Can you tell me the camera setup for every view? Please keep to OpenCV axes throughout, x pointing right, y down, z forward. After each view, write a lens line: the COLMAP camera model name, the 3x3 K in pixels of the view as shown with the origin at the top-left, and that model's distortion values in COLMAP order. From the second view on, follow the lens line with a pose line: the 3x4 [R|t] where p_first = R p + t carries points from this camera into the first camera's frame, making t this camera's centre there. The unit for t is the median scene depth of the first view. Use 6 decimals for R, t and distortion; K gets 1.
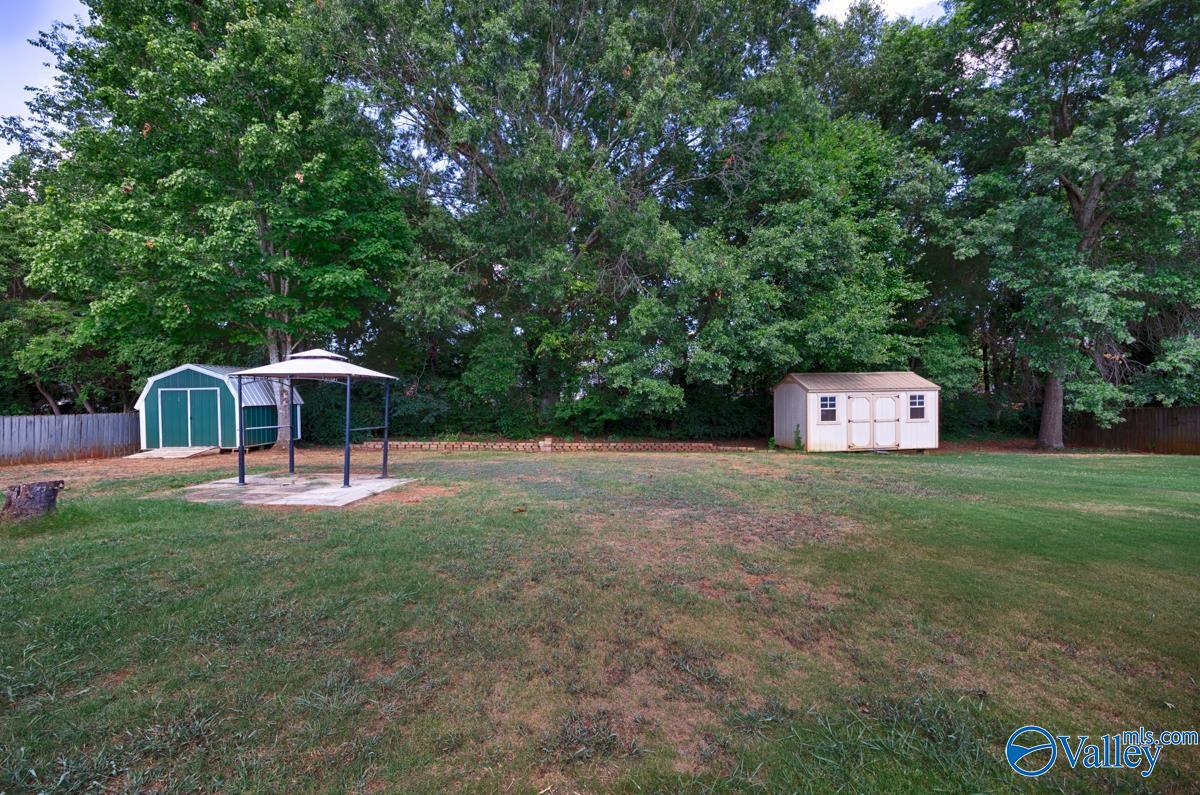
lens RADIAL K [[495.0, 0, 613.4], [0, 495.0, 394.9], [0, 0, 1]] dist [-0.000607, -0.000111]
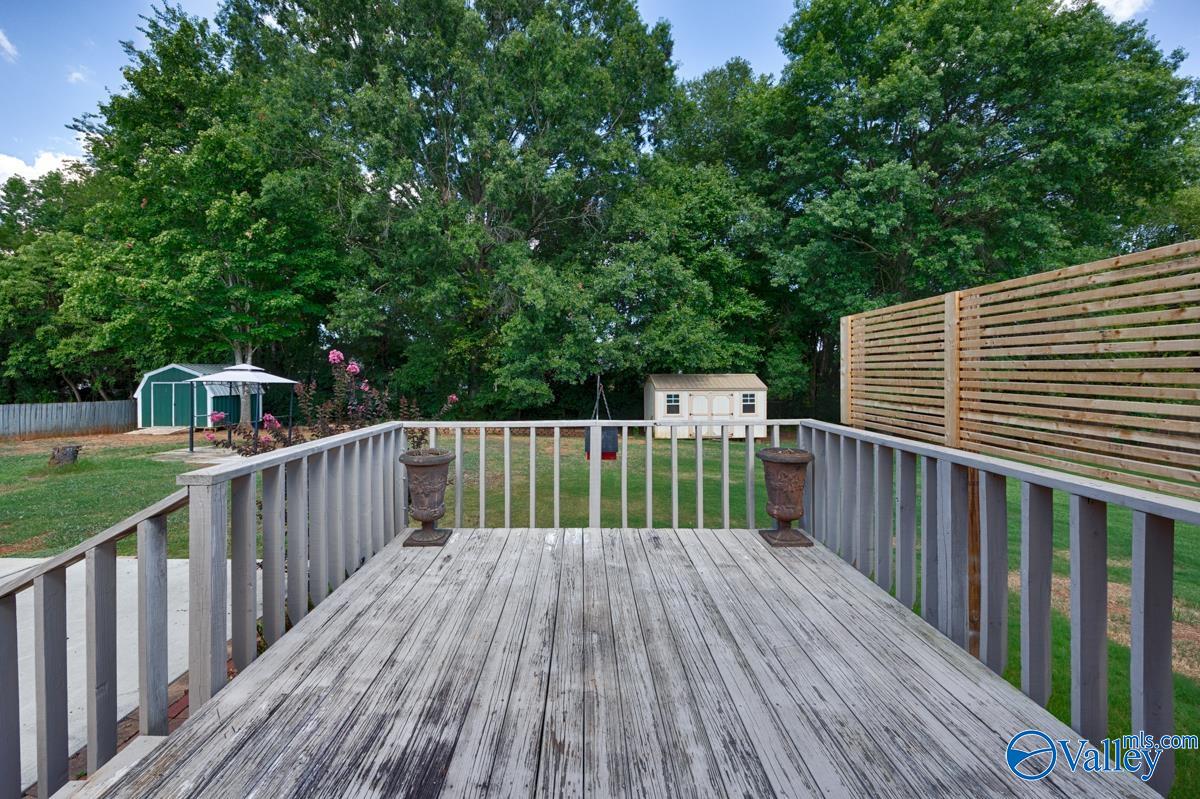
lens RADIAL K [[488.4, 0, 583.6], [0, 488.4, 373.9], [0, 0, 1]] dist [-0.016627, 0.007521]
pose [[0.999252, 0.012359, -0.036636, 0.295756], [-0.012789, 0.999852, -0.011512, -0.035661], [0.036489, 0.011971, 0.999262, -0.265743]]
